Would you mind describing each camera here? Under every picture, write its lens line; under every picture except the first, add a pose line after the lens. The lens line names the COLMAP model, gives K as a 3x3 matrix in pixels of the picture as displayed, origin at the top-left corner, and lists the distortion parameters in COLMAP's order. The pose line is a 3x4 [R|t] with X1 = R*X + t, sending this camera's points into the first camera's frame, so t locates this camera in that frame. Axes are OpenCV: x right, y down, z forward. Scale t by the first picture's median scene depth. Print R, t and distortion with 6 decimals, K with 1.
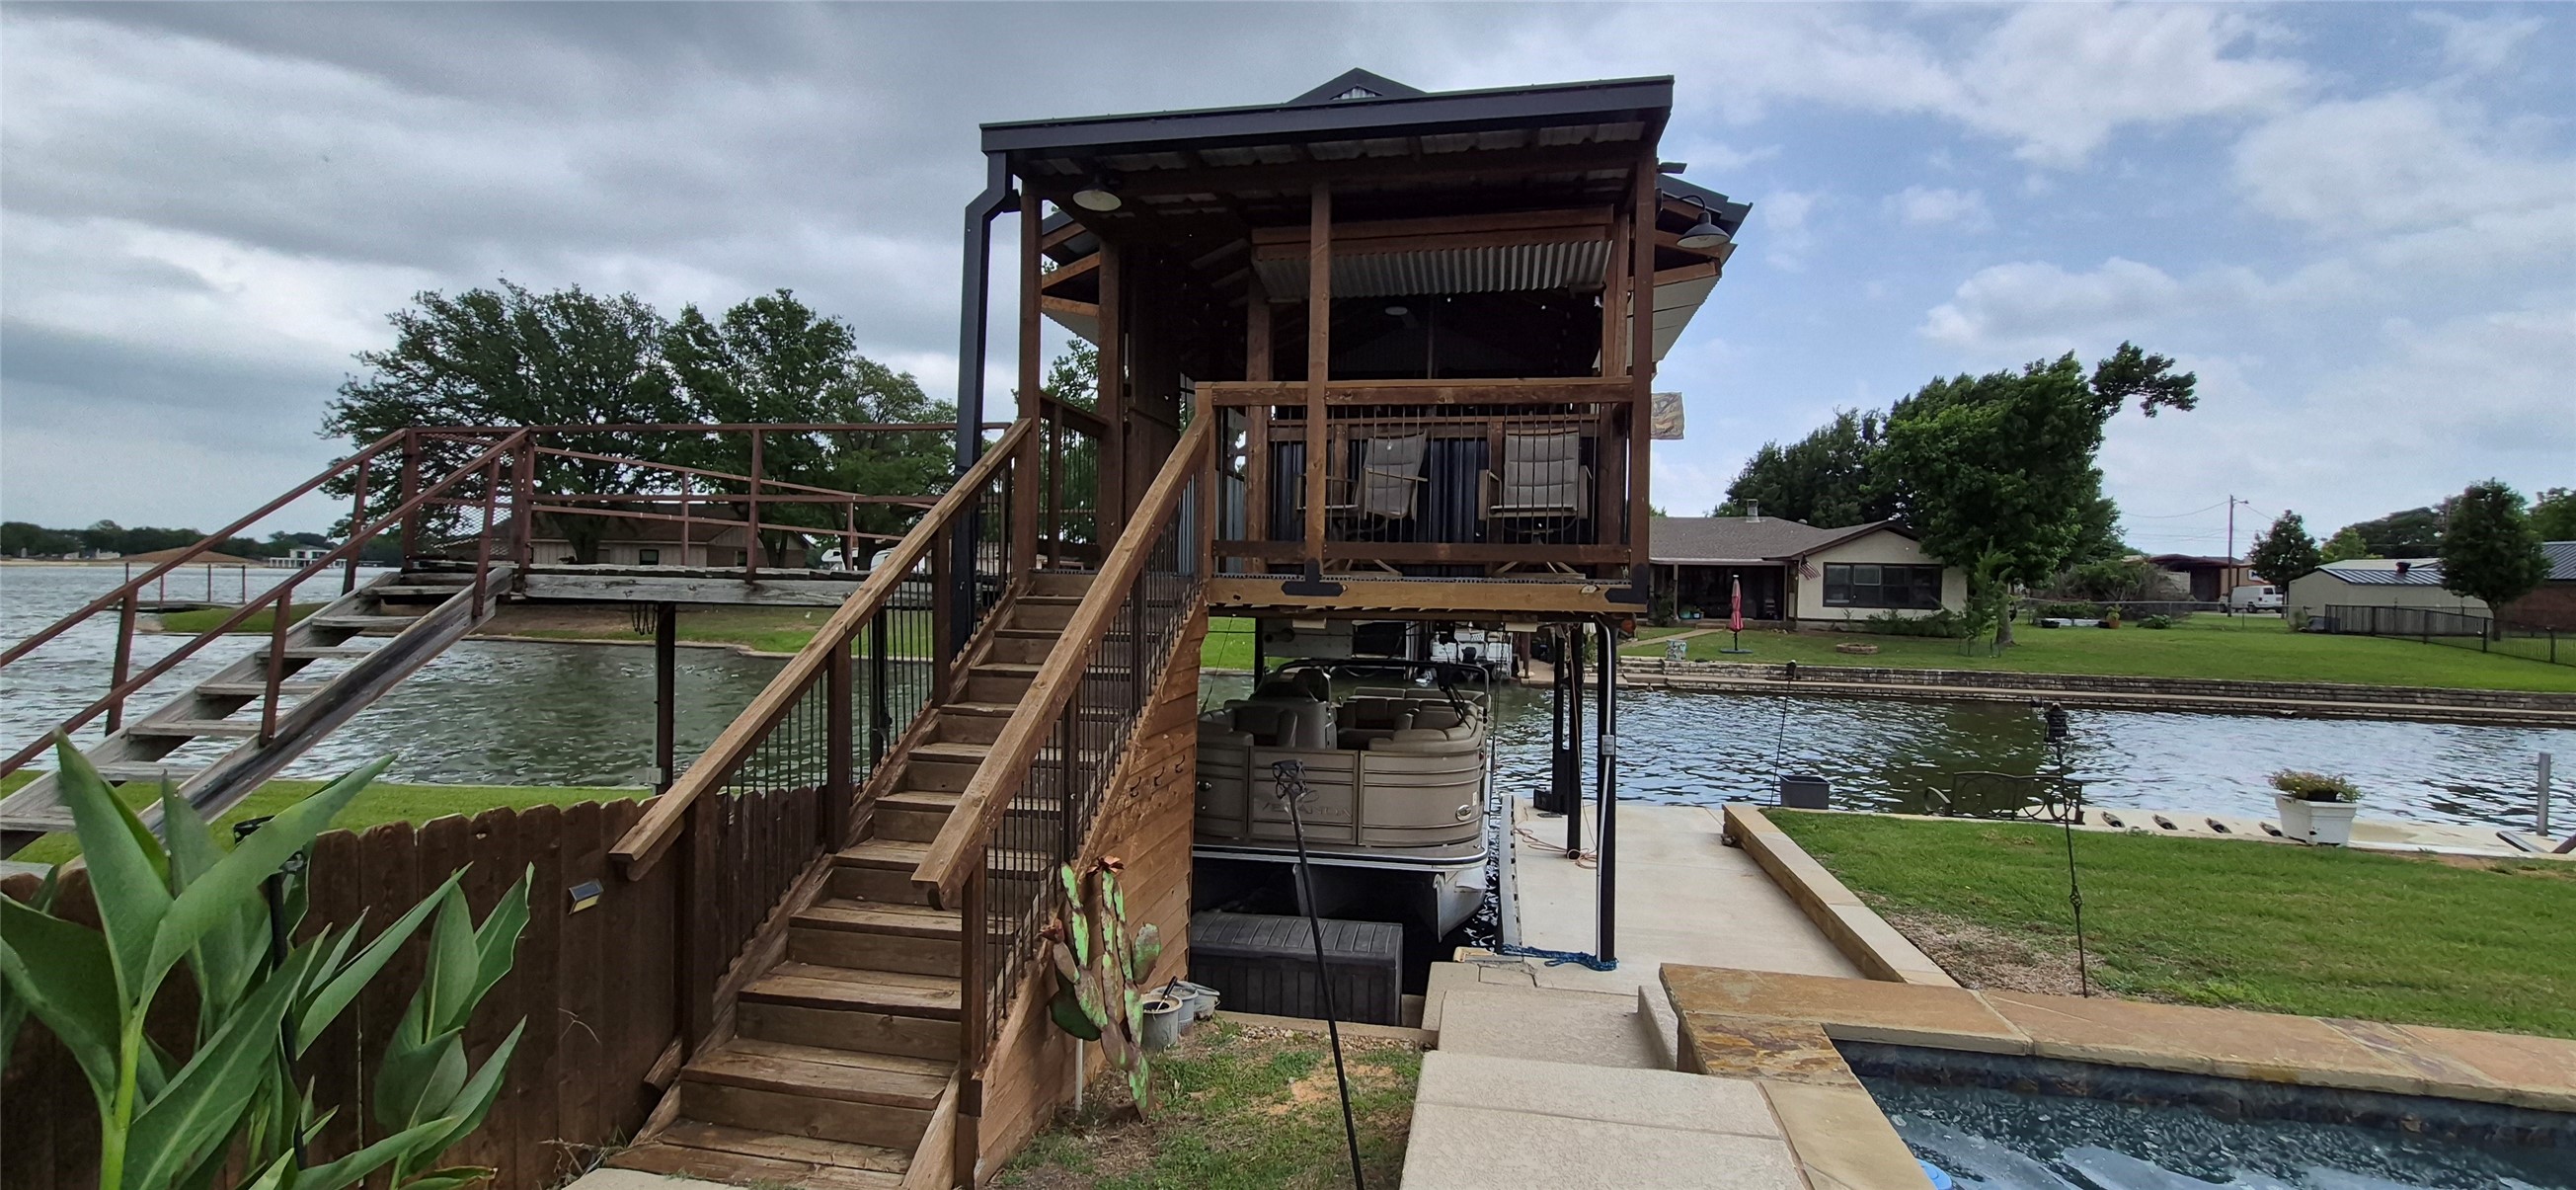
lens RADIAL K [[1034.4, 0, 1299.9], [0, 1034.4, 587.6], [0, 0, 1]] dist [-0.000200, 0.002367]
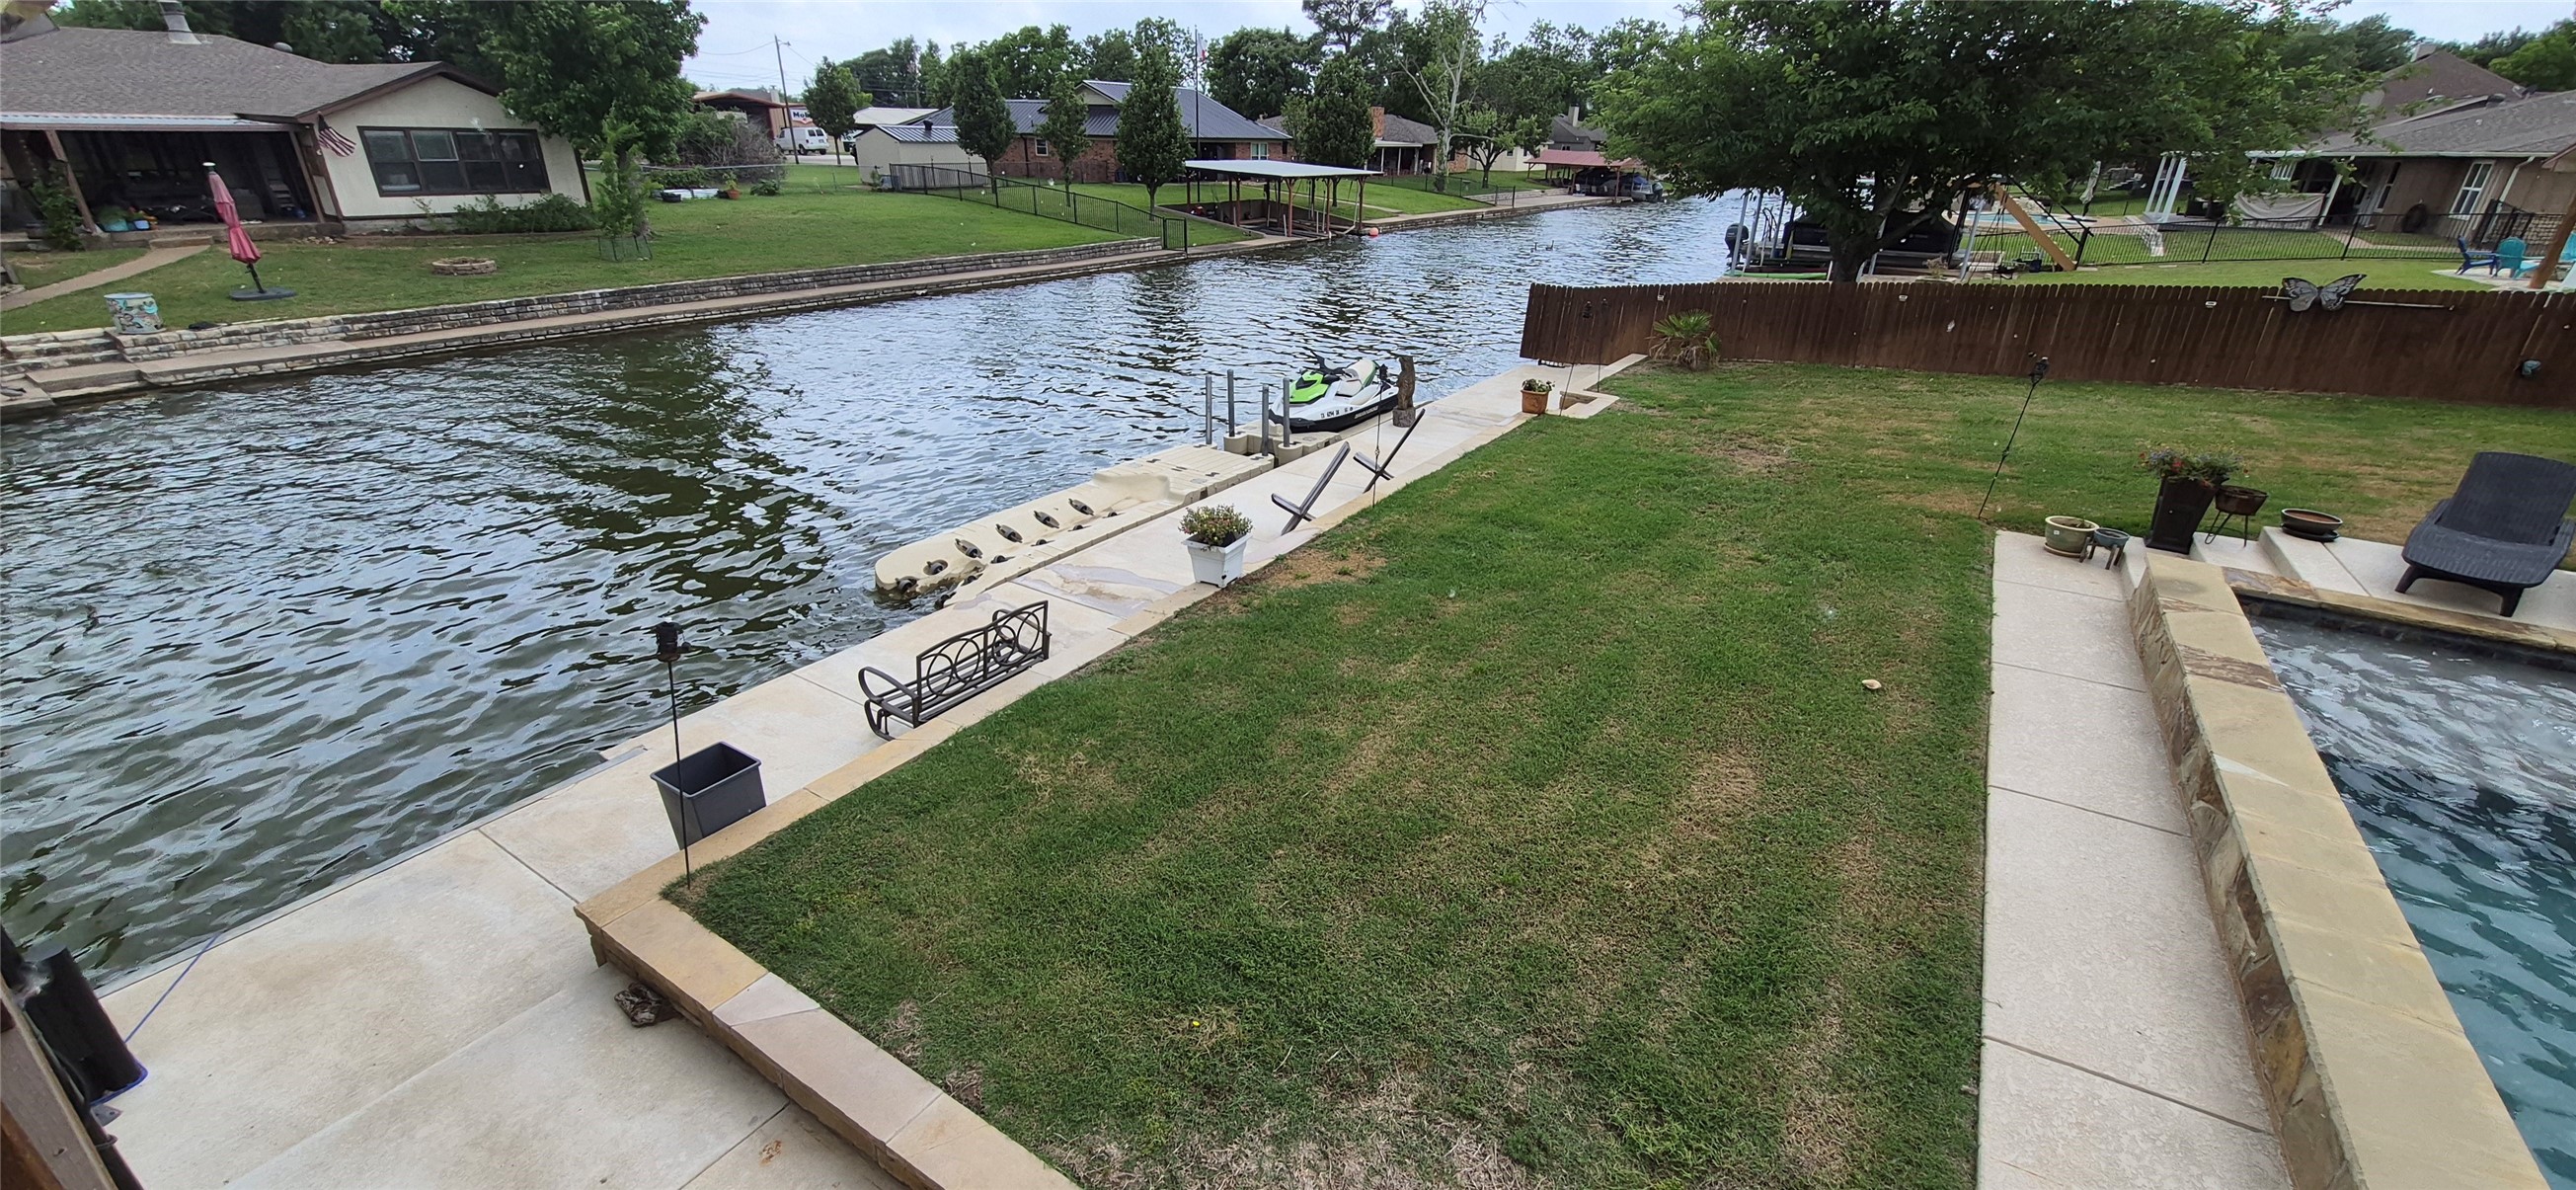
lens RADIAL K [[1034.4, 0, 1299.9], [0, 1034.4, 587.6], [0, 0, 1]] dist [-0.000200, 0.002367]
pose [[0.376690, -0.381892, 0.843957, 0.054692], [-0.006514, 0.909952, 0.414662, -0.034983], [-0.926317, -0.161697, 0.340282, 0.156223]]
